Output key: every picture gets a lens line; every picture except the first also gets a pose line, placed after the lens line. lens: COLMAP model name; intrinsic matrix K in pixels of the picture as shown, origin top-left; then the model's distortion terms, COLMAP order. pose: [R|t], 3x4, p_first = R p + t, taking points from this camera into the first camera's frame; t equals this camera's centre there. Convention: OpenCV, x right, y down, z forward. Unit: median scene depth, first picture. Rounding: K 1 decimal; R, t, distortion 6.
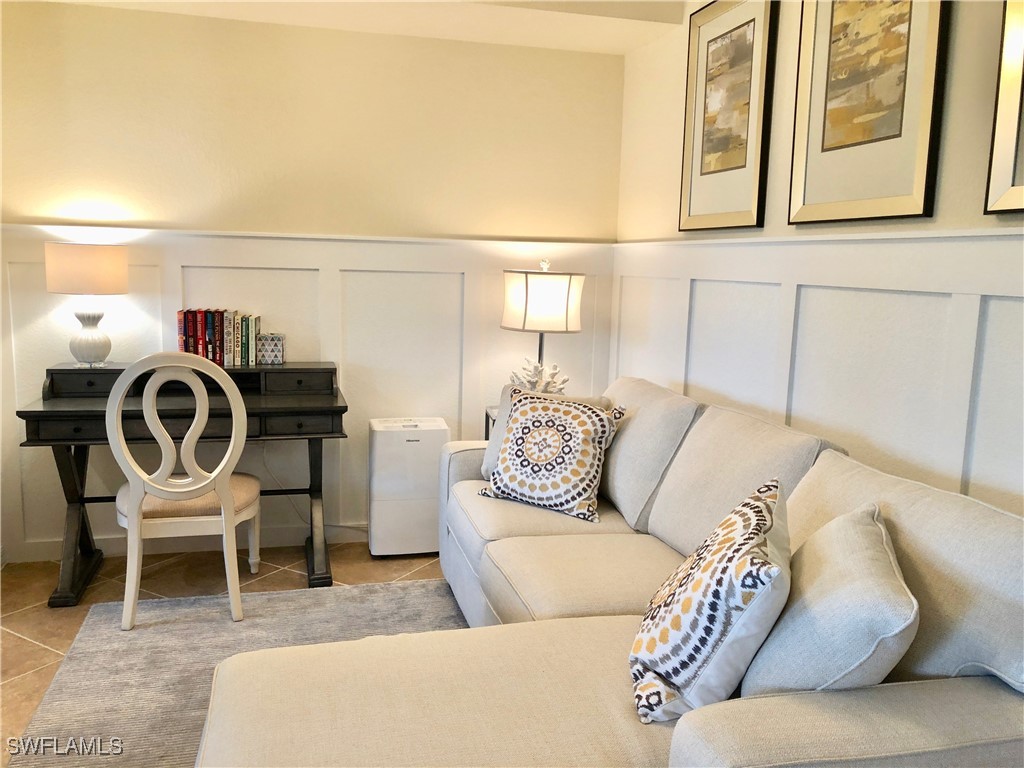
lens RADIAL K [[831.7, 0, 495.4], [0, 831.7, 380.9], [0, 0, 1]] dist [0.044019, -0.061690]
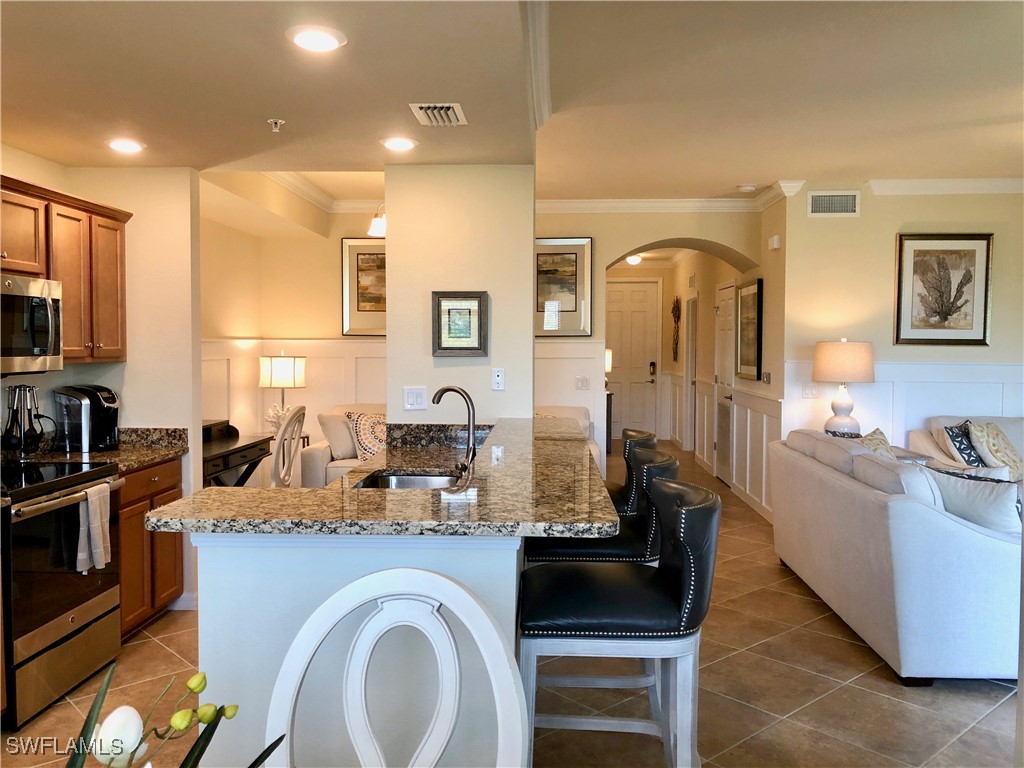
lens RADIAL K [[824.8, 0, 507.0], [0, 824.8, 381.7], [0, 0, 1]] dist [0.088795, -0.138450]
pose [[0.284684, -0.066422, 0.956318, -2.004056], [0.142135, 0.989495, 0.026415, -0.070759], [-0.948026, 0.128406, 0.291134, 0.009277]]
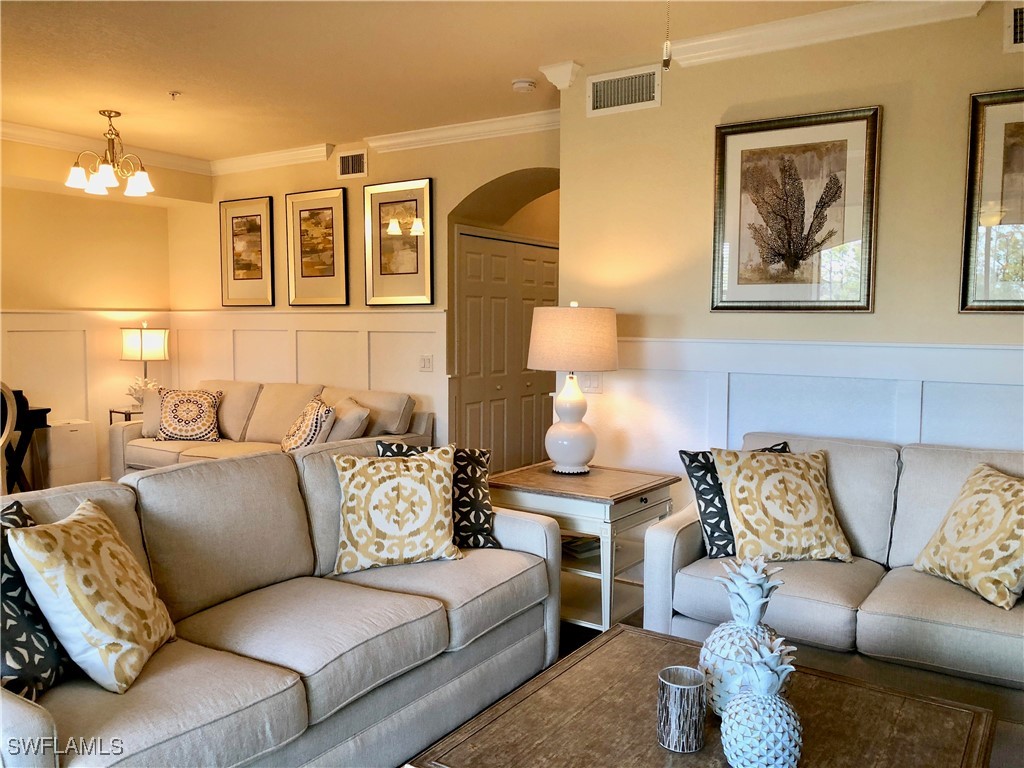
lens RADIAL K [[831.9, 0, 512.0], [0, 831.9, 384.0], [0, 0, 1]] dist [0.017665, -0.009032]
pose [[0.726619, -0.072998, 0.683152, -0.772253], [0.114011, 0.993364, -0.015120, 0.134291], [-0.677515, 0.088873, 0.730120, -1.070117]]
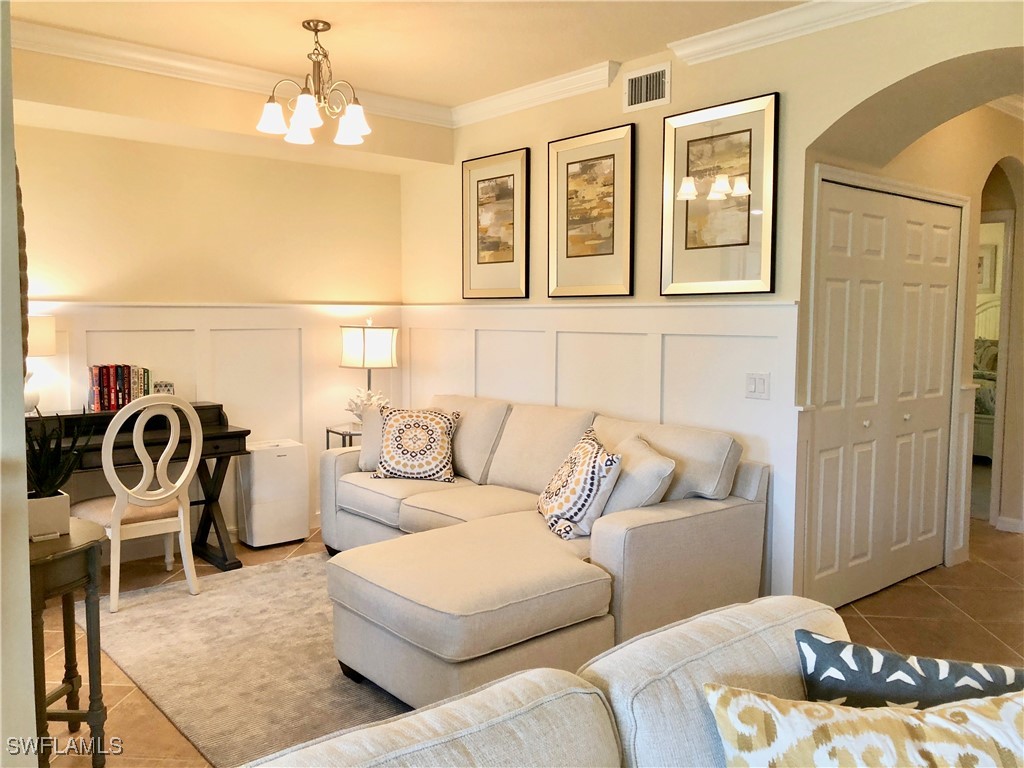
lens RADIAL K [[831.7, 0, 495.4], [0, 831.7, 380.9], [0, 0, 1]] dist [0.044019, -0.061690]
pose [[0.897753, -0.056736, 0.436830, -0.479137], [0.081365, 0.995965, -0.037860, 0.040296], [-0.432919, 0.069531, 0.898747, -0.460732]]
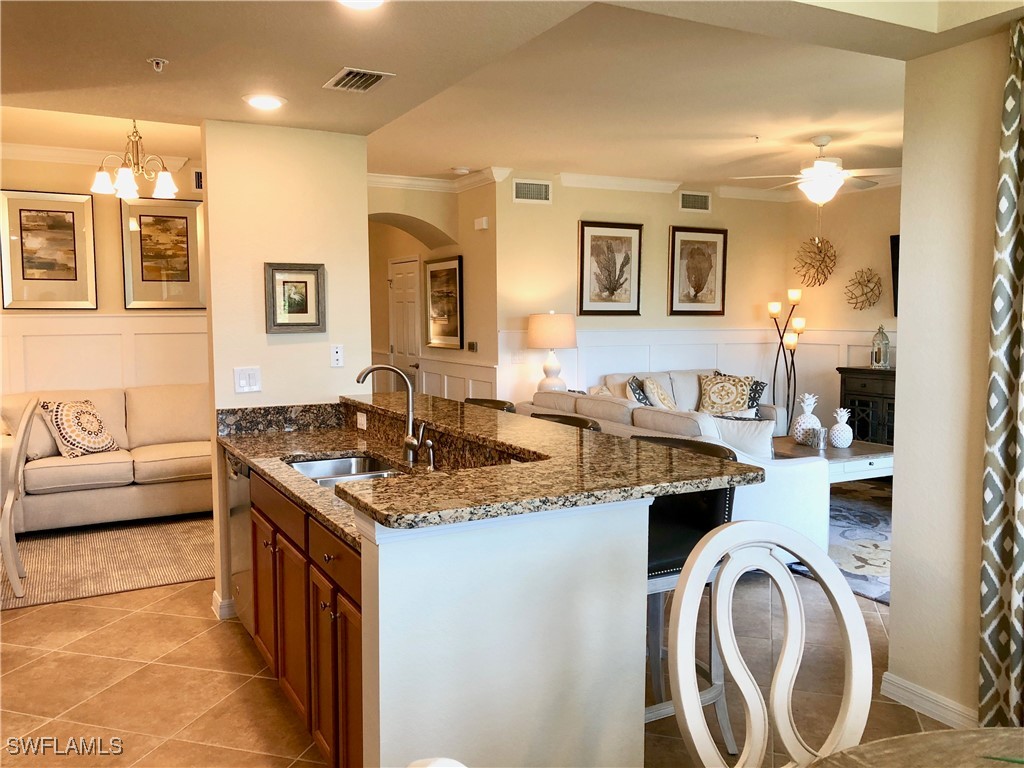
lens RADIAL K [[824.8, 0, 507.0], [0, 824.8, 381.7], [0, 0, 1]] dist [0.088795, -0.138450]
pose [[-0.240386, -0.102670, 0.965232, -2.056717], [0.140850, 0.980177, 0.139338, -0.151071], [-0.960404, 0.169448, -0.221160, 0.484708]]
